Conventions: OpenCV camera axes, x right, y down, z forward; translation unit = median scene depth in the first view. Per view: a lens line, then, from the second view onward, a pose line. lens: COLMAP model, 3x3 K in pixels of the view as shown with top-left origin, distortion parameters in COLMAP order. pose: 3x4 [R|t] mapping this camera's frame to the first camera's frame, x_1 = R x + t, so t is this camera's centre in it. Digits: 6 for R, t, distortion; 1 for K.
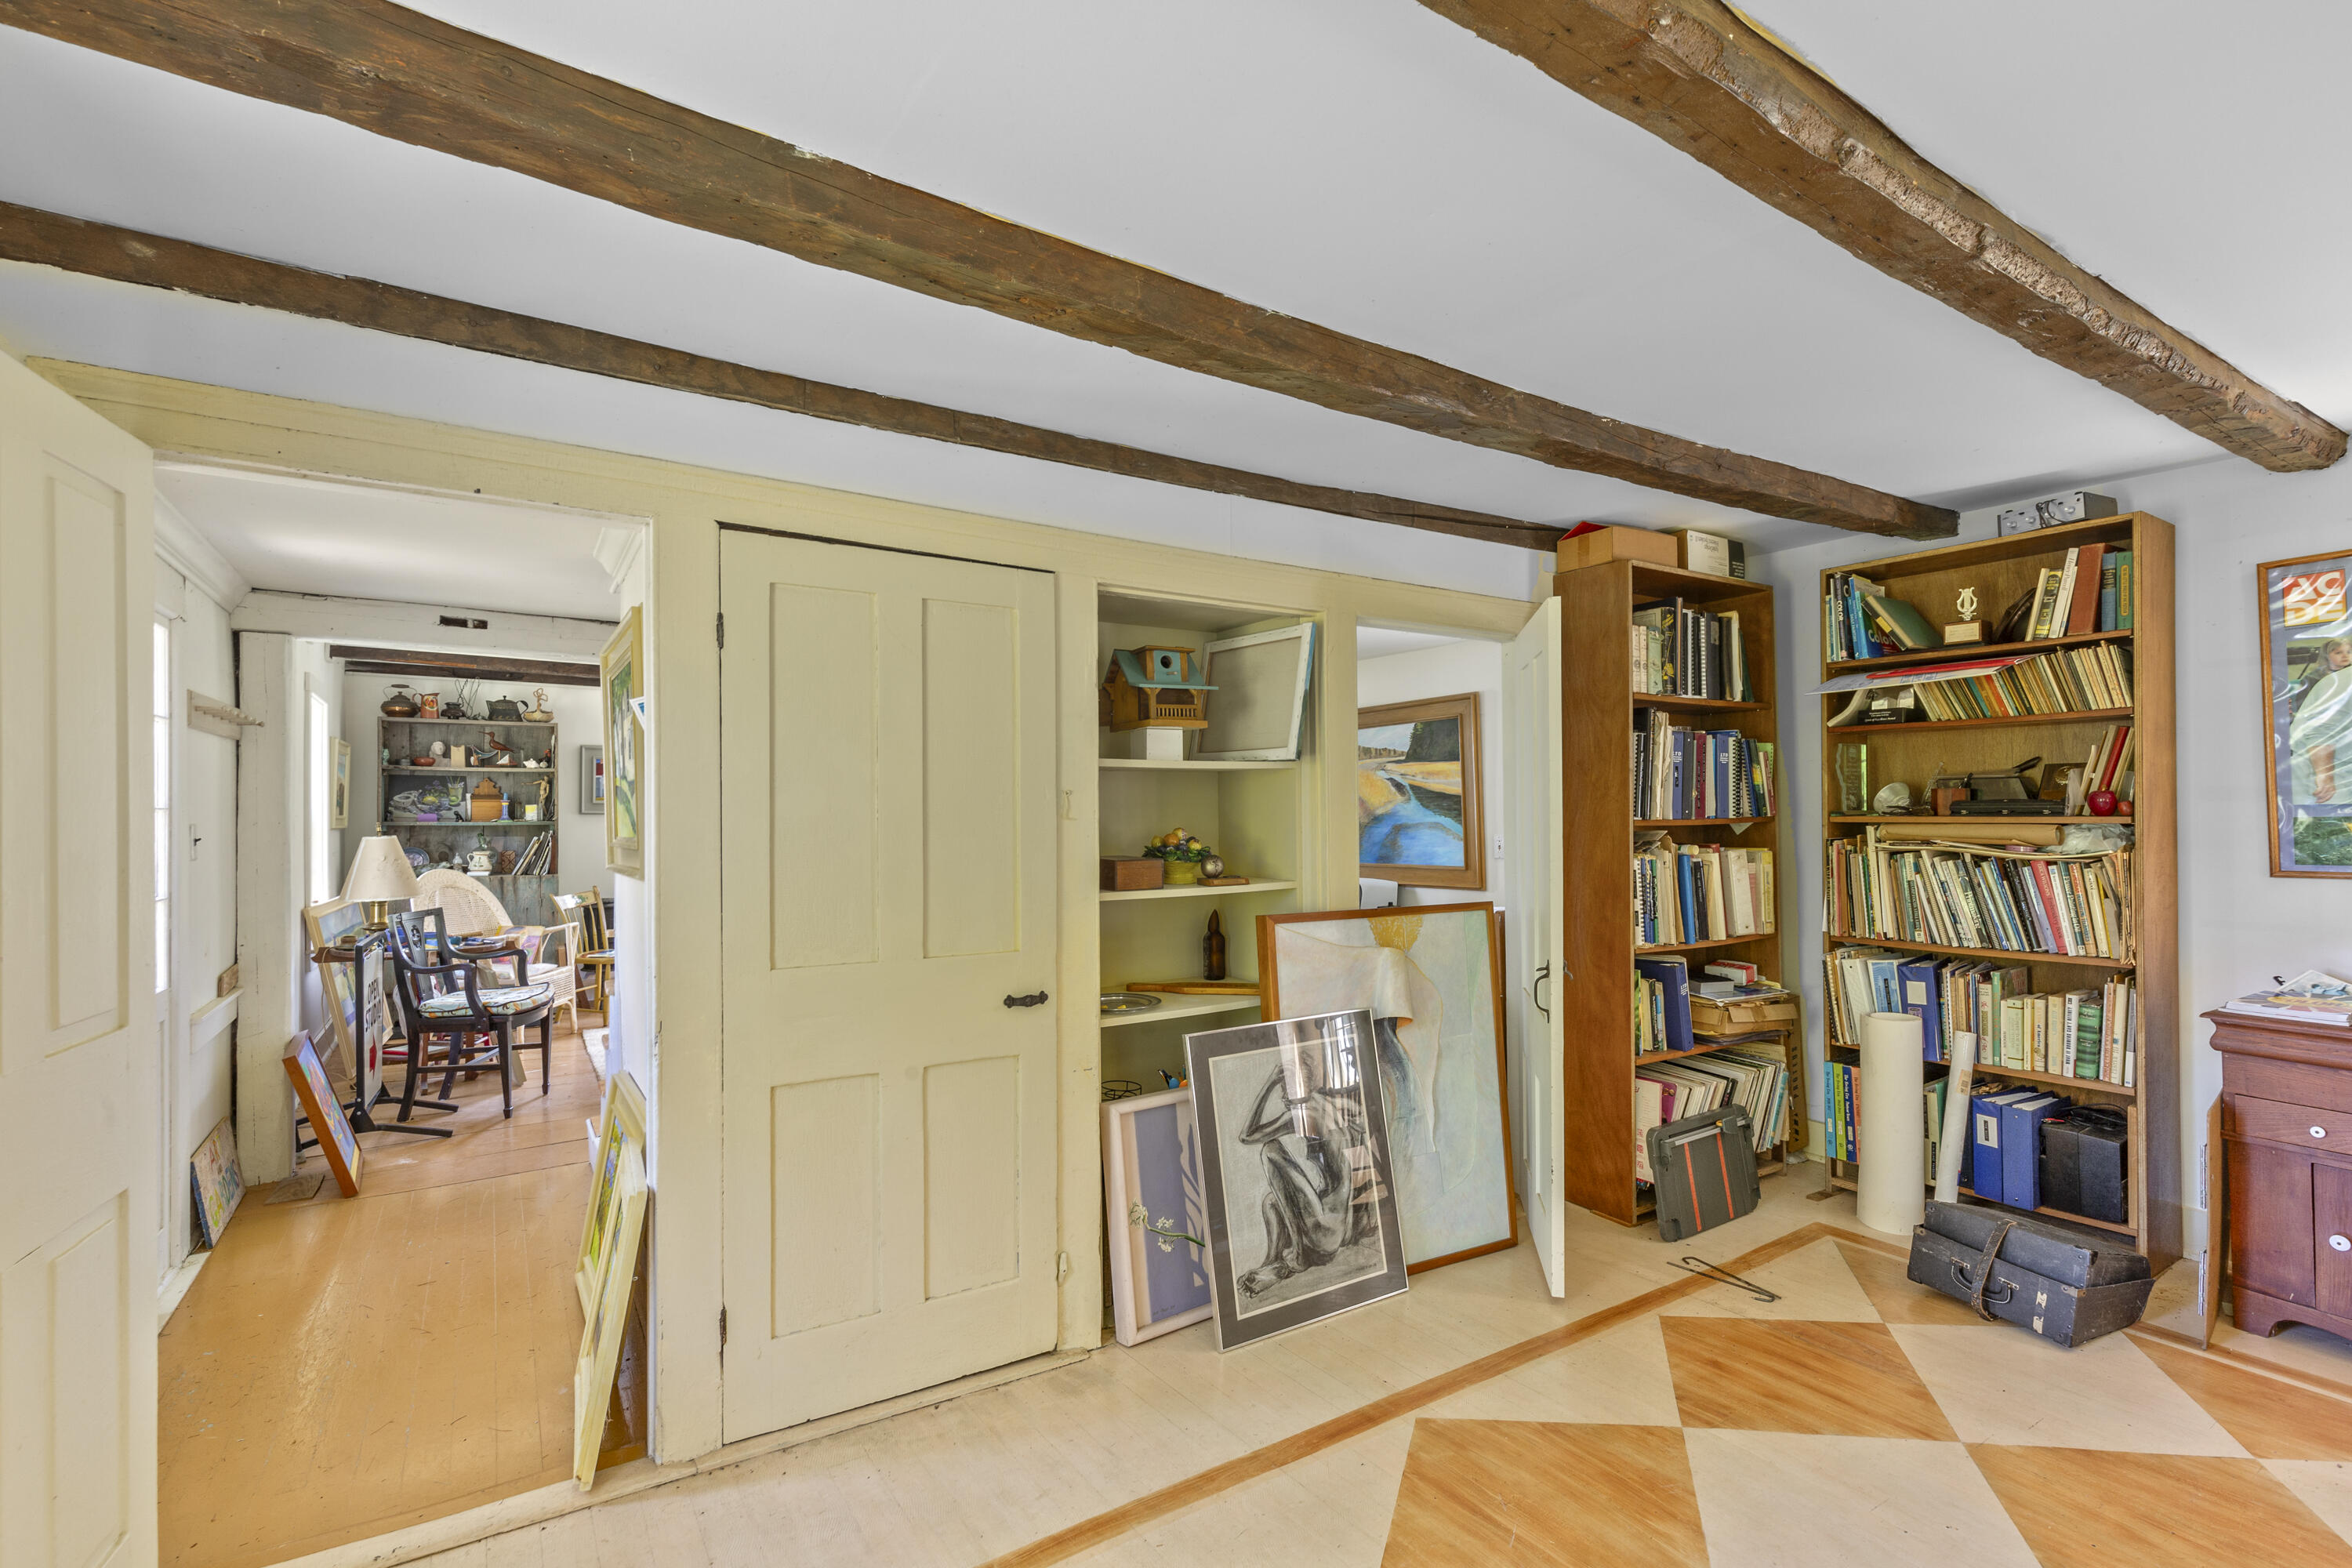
lens RADIAL K [[1066.5, 0, 1173.5], [0, 1066.5, 798.3], [0, 0, 1]] dist [0.003203, -0.001237]
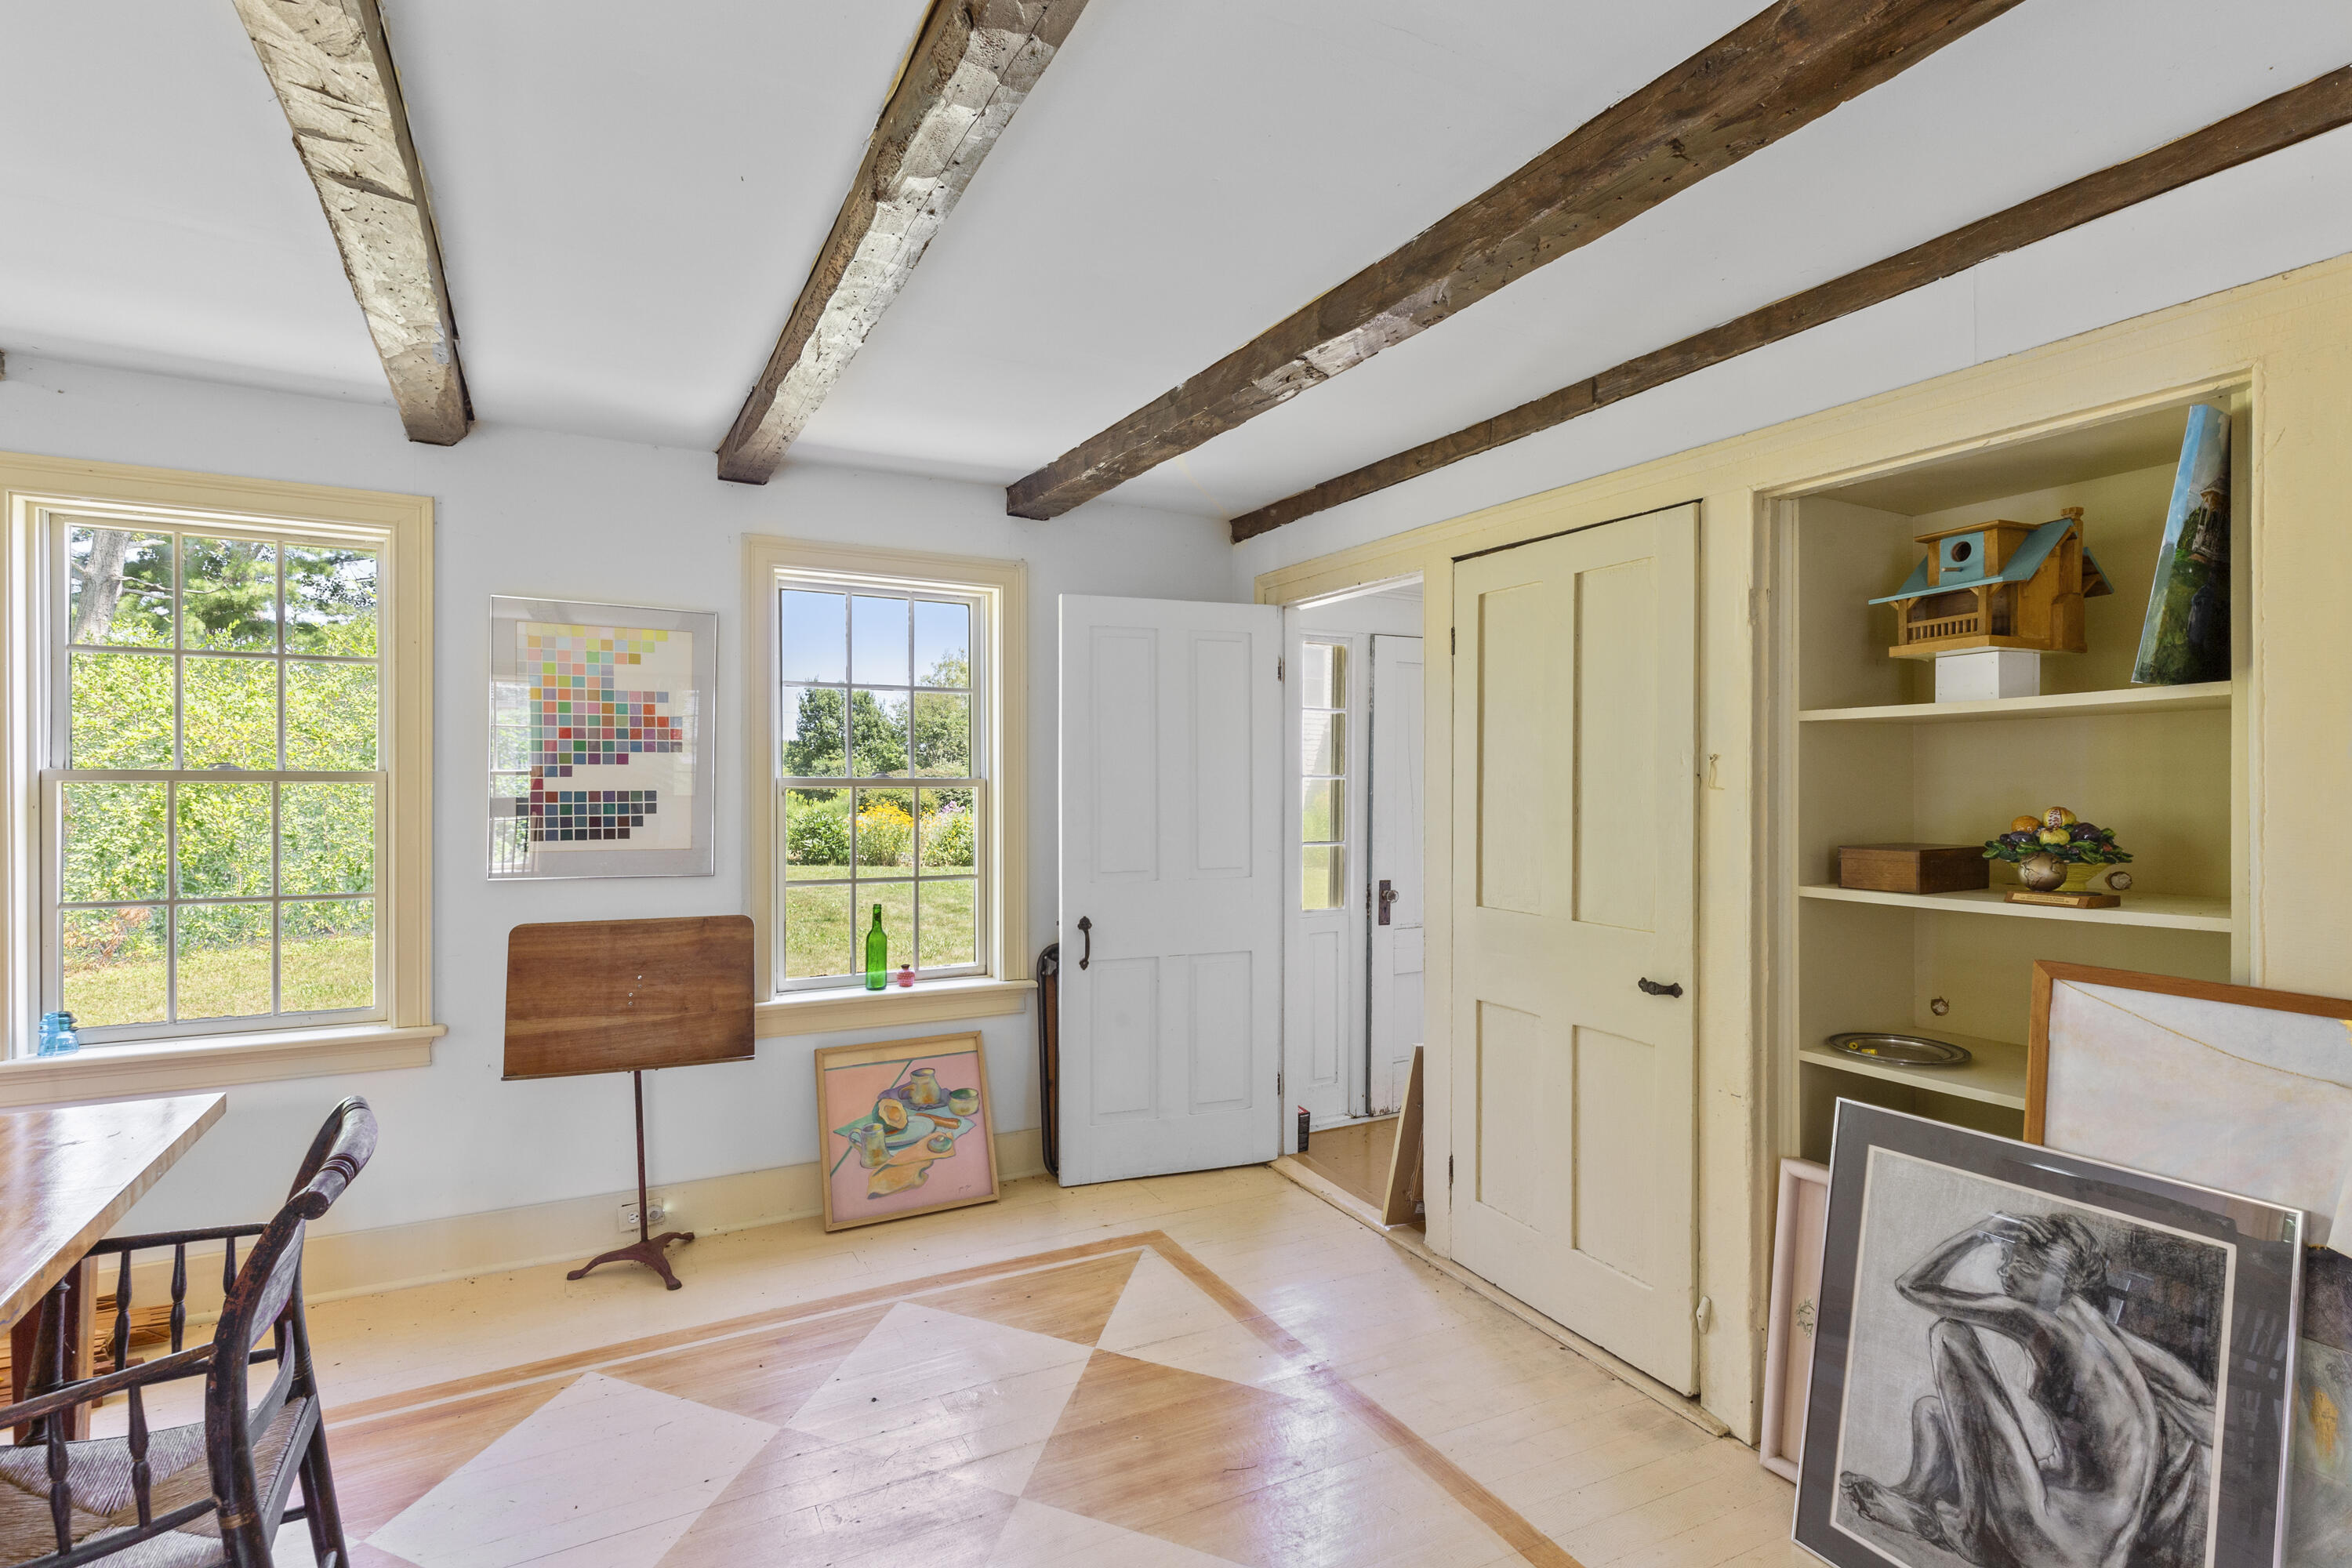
lens RADIAL K [[1066.5, 0, 1169.4], [0, 1066.5, 785.8], [0, 0, 1]] dist [0.003203, -0.001237]
pose [[-0.072555, 0.005913, -0.997347, 0.740866], [0.009897, 0.999937, 0.005209, 0.008451], [0.997315, -0.009493, -0.072609, 0.609598]]
